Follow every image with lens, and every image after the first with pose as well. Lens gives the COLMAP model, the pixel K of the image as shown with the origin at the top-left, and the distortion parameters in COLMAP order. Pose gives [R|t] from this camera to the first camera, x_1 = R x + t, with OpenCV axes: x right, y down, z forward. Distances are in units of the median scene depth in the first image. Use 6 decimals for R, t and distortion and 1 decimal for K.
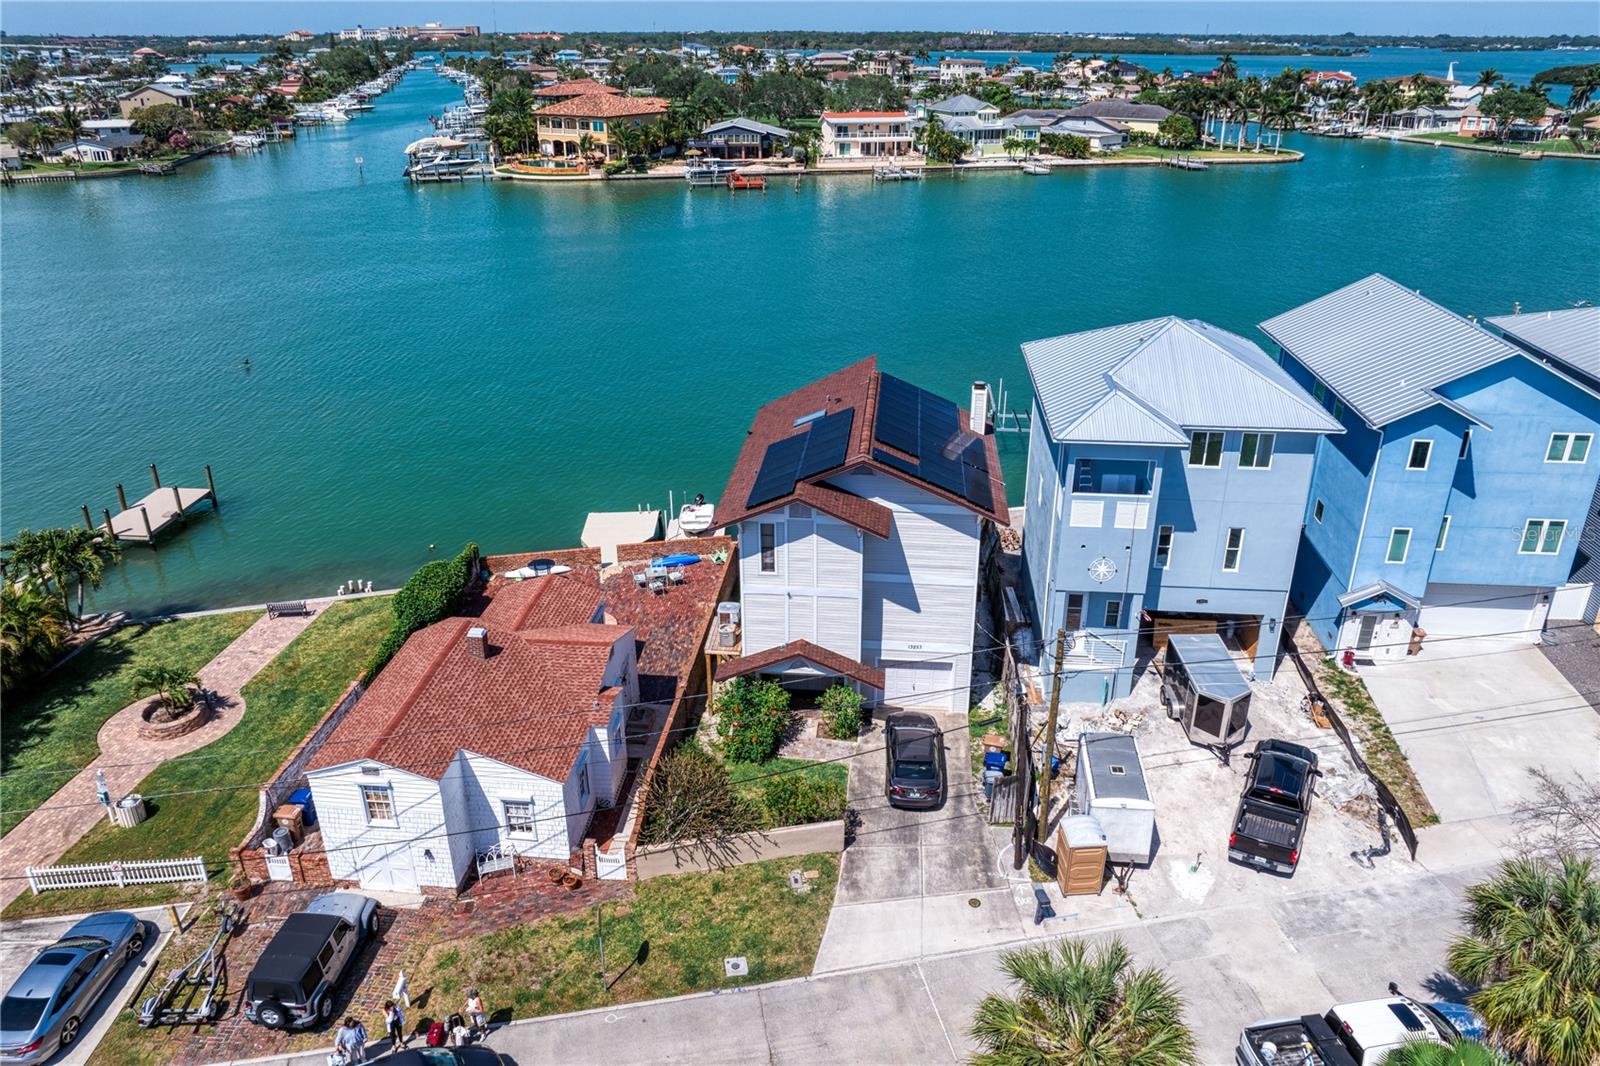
lens RADIAL K [[1128.4, 0, 802.0], [0, 1128.4, 523.8], [0, 0, 1]] dist [-0.052554, 0.024837]
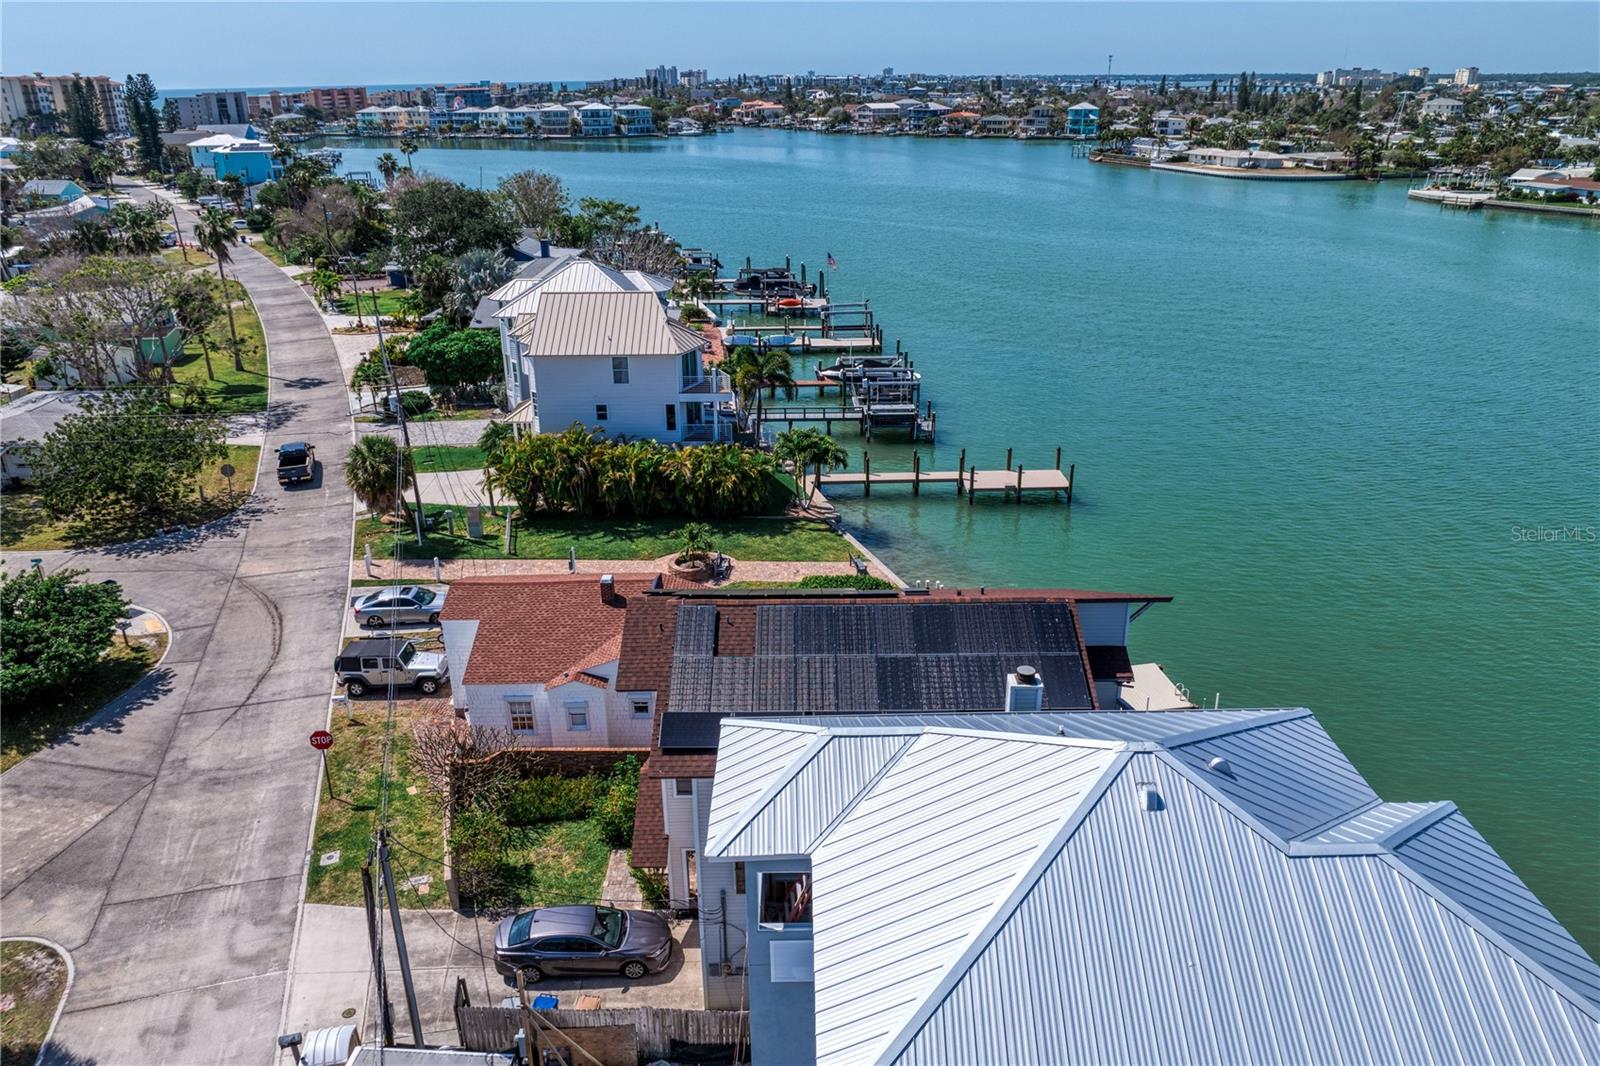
lens RADIAL K [[1128.4, 0, 799.7], [0, 1128.4, 533.5], [0, 0, 1]] dist [-0.052554, 0.024837]
pose [[0.093818, 0.374710, -0.922383, 0.571079], [-0.392771, 0.865255, 0.311553, -0.279300], [0.914838, 0.333056, 0.228352, 0.647934]]
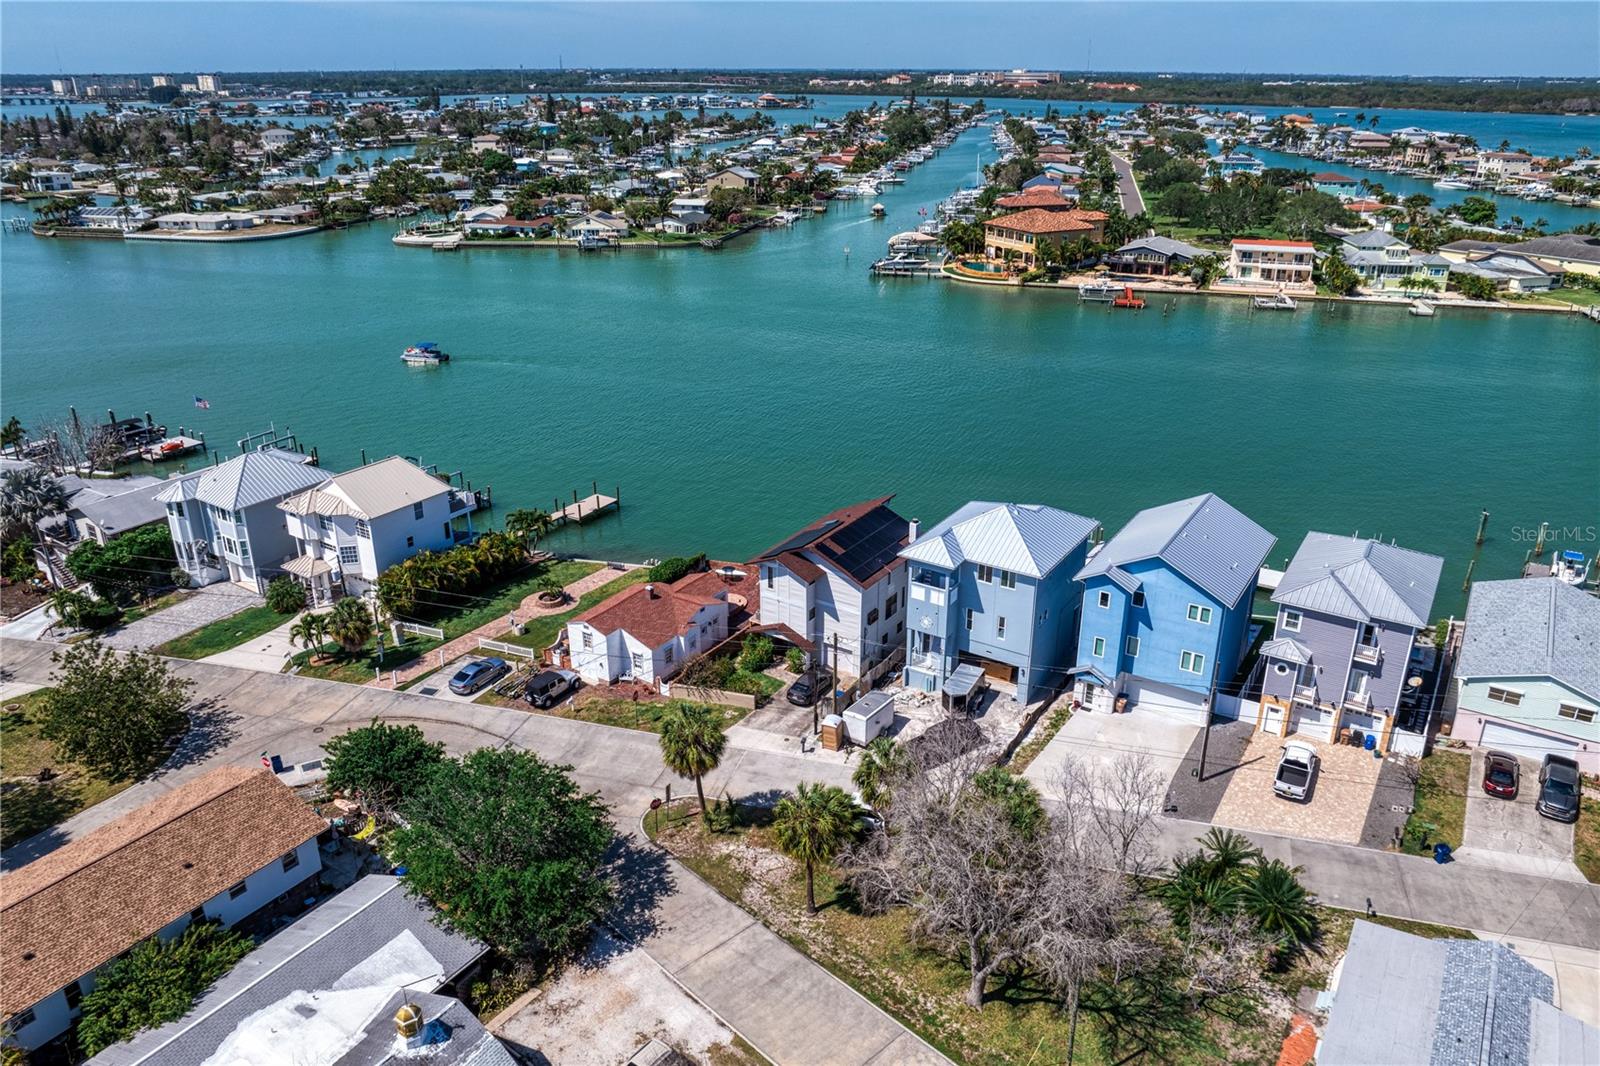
lens RADIAL K [[1128.4, 0, 803.8], [0, 1128.4, 532.9], [0, 0, 1]] dist [-0.052554, 0.024837]
pose [[0.885273, 0.179403, -0.429076, 0.727943], [-0.187595, 0.981965, 0.023527, -0.098158], [0.425558, 0.059664, 0.902962, -0.744635]]
